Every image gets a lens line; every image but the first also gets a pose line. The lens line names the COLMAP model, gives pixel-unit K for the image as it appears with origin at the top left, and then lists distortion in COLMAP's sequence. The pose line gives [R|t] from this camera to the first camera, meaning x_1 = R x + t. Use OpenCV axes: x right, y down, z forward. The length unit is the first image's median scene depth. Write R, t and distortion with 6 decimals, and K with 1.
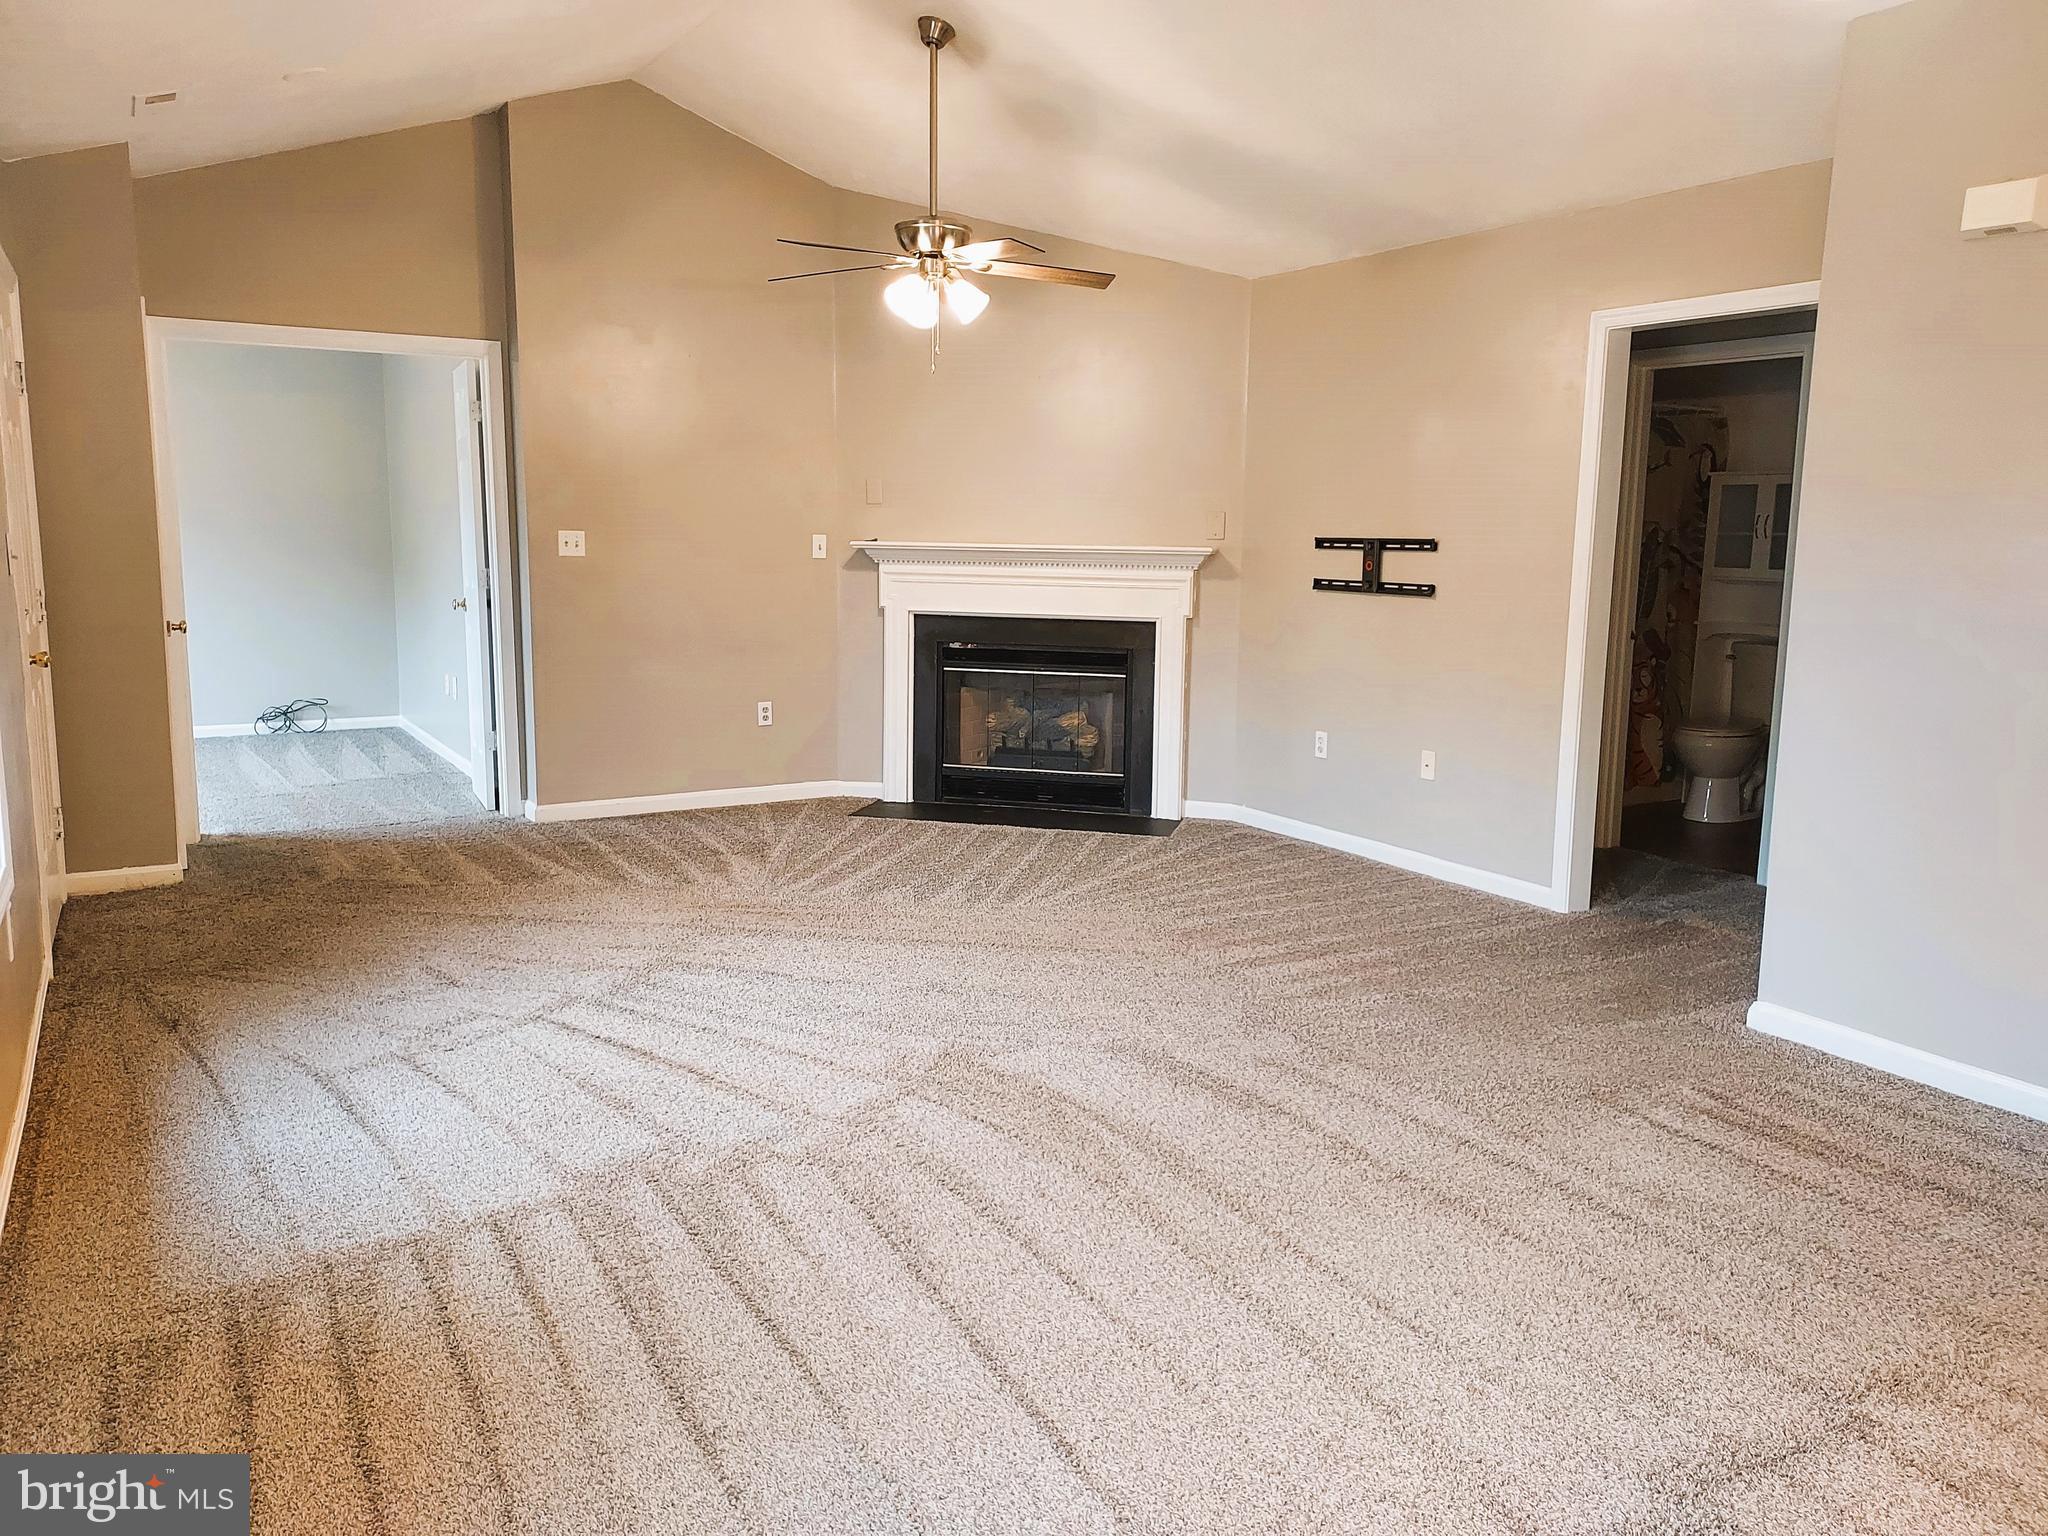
lens RADIAL K [[1511.6, 0, 1024.0], [0, 1511.6, 768.0], [0, 0, 1]] dist [0.007901, 0.002380]
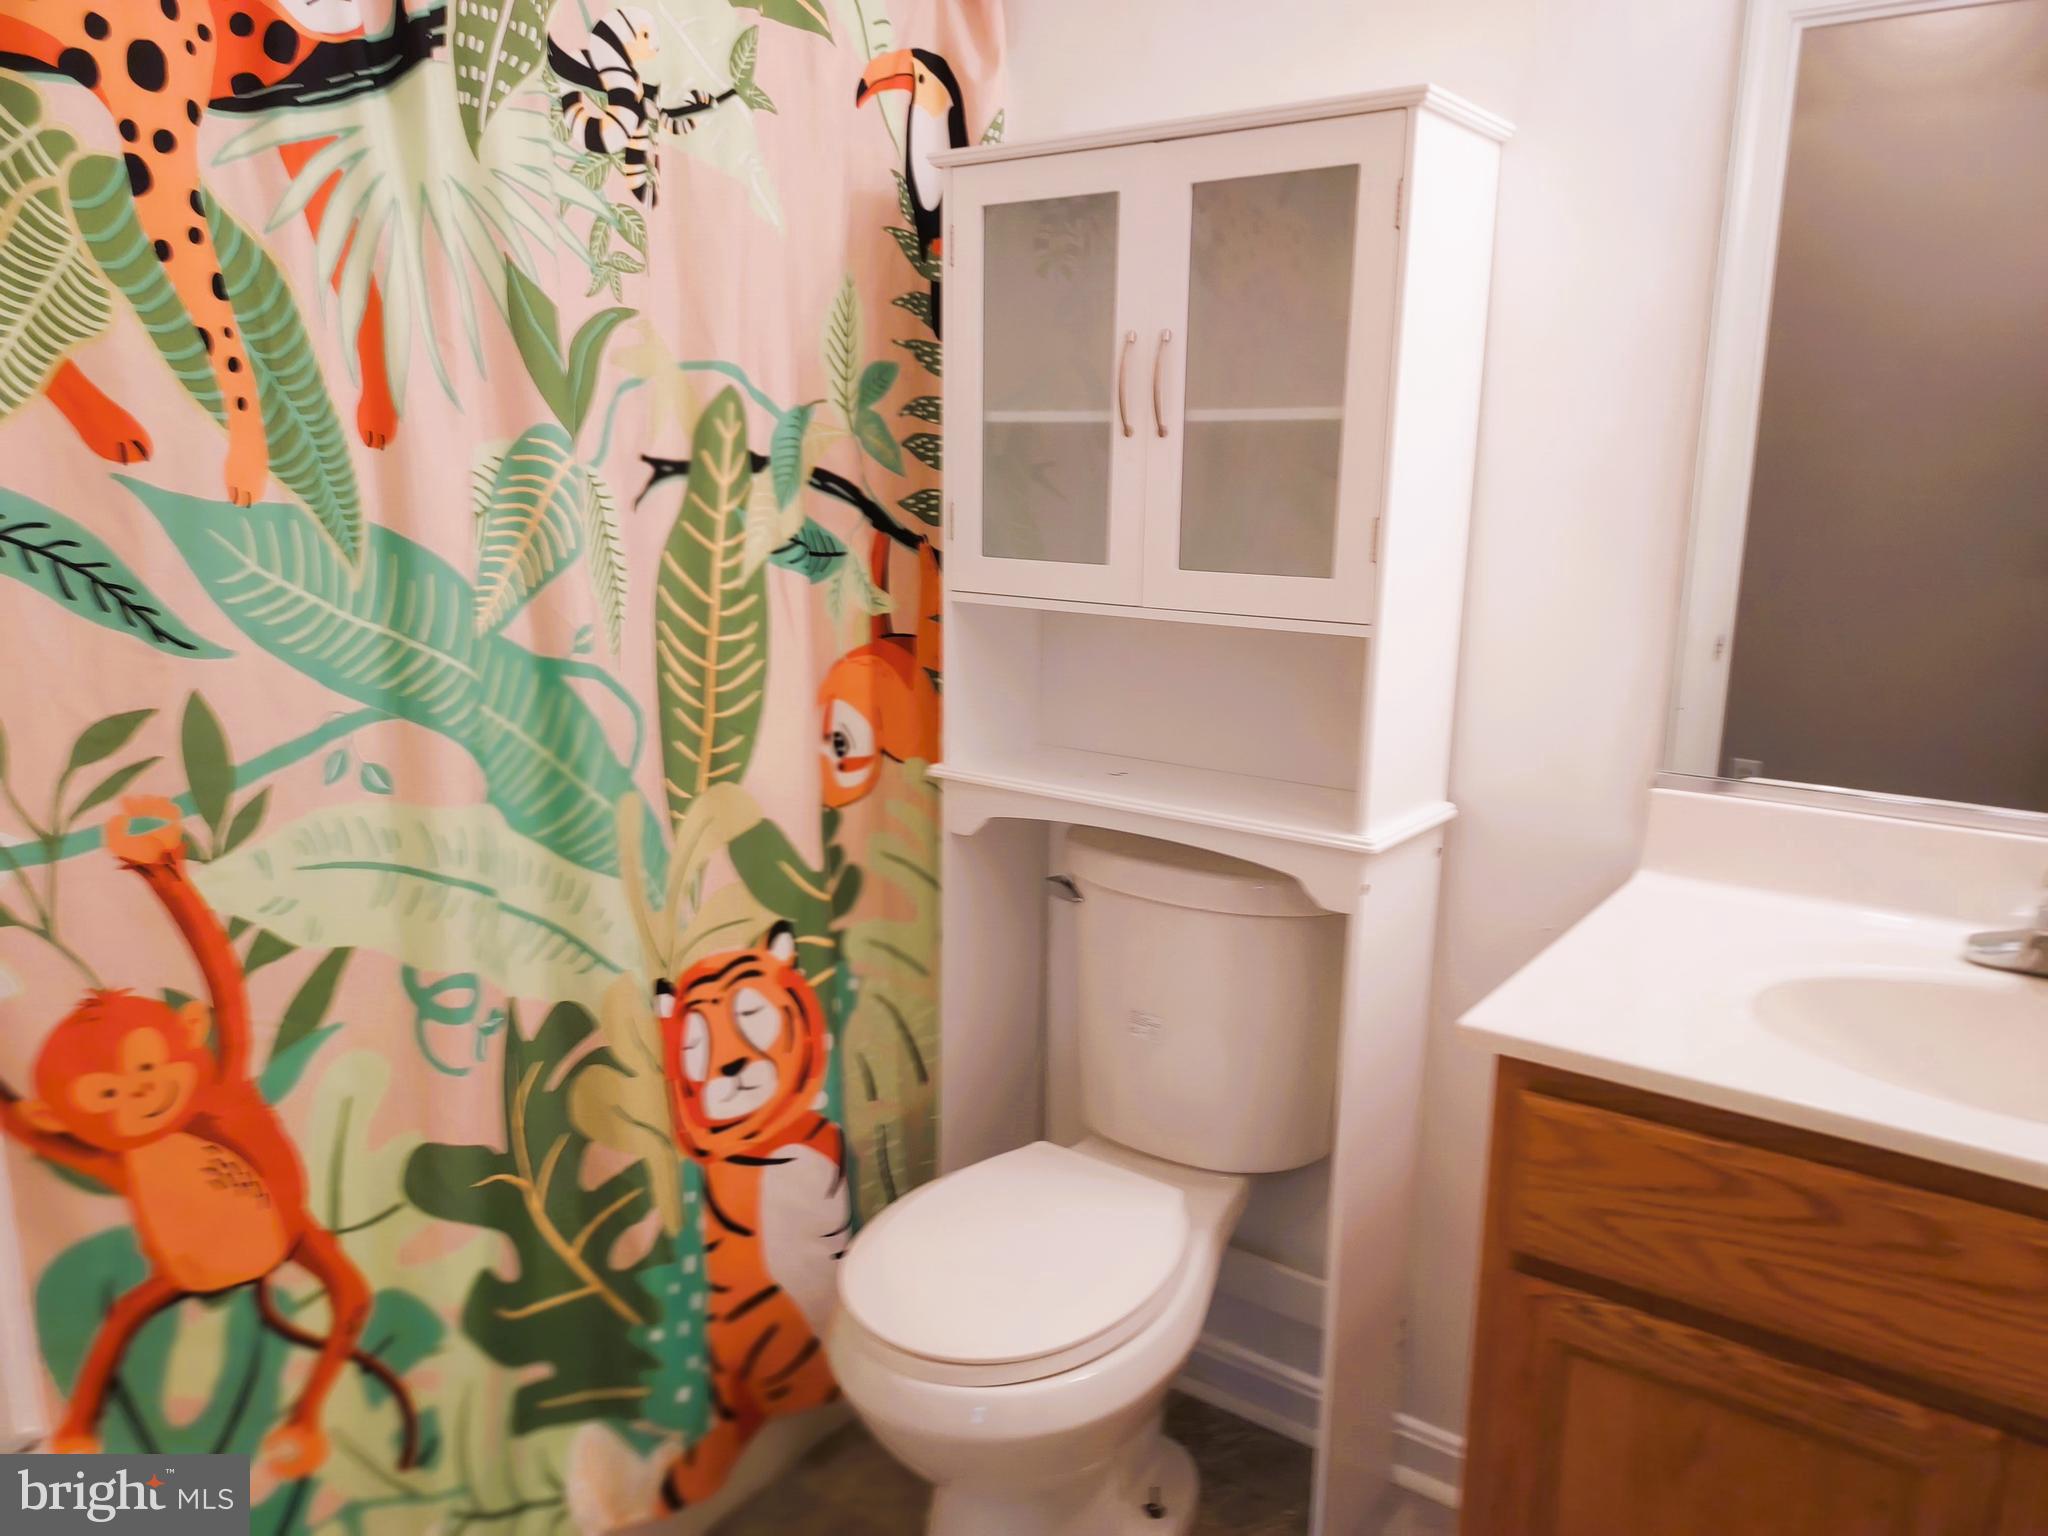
lens RADIAL K [[1511.6, 0, 1024.0], [0, 1511.6, 768.0], [0, 0, 1]] dist [0.007901, 0.002380]
pose [[0.919450, -0.099316, 0.380458, 0.360055], [0.063800, 0.992436, 0.104883, -0.122759], [-0.387997, -0.072161, 0.918831, 0.758581]]
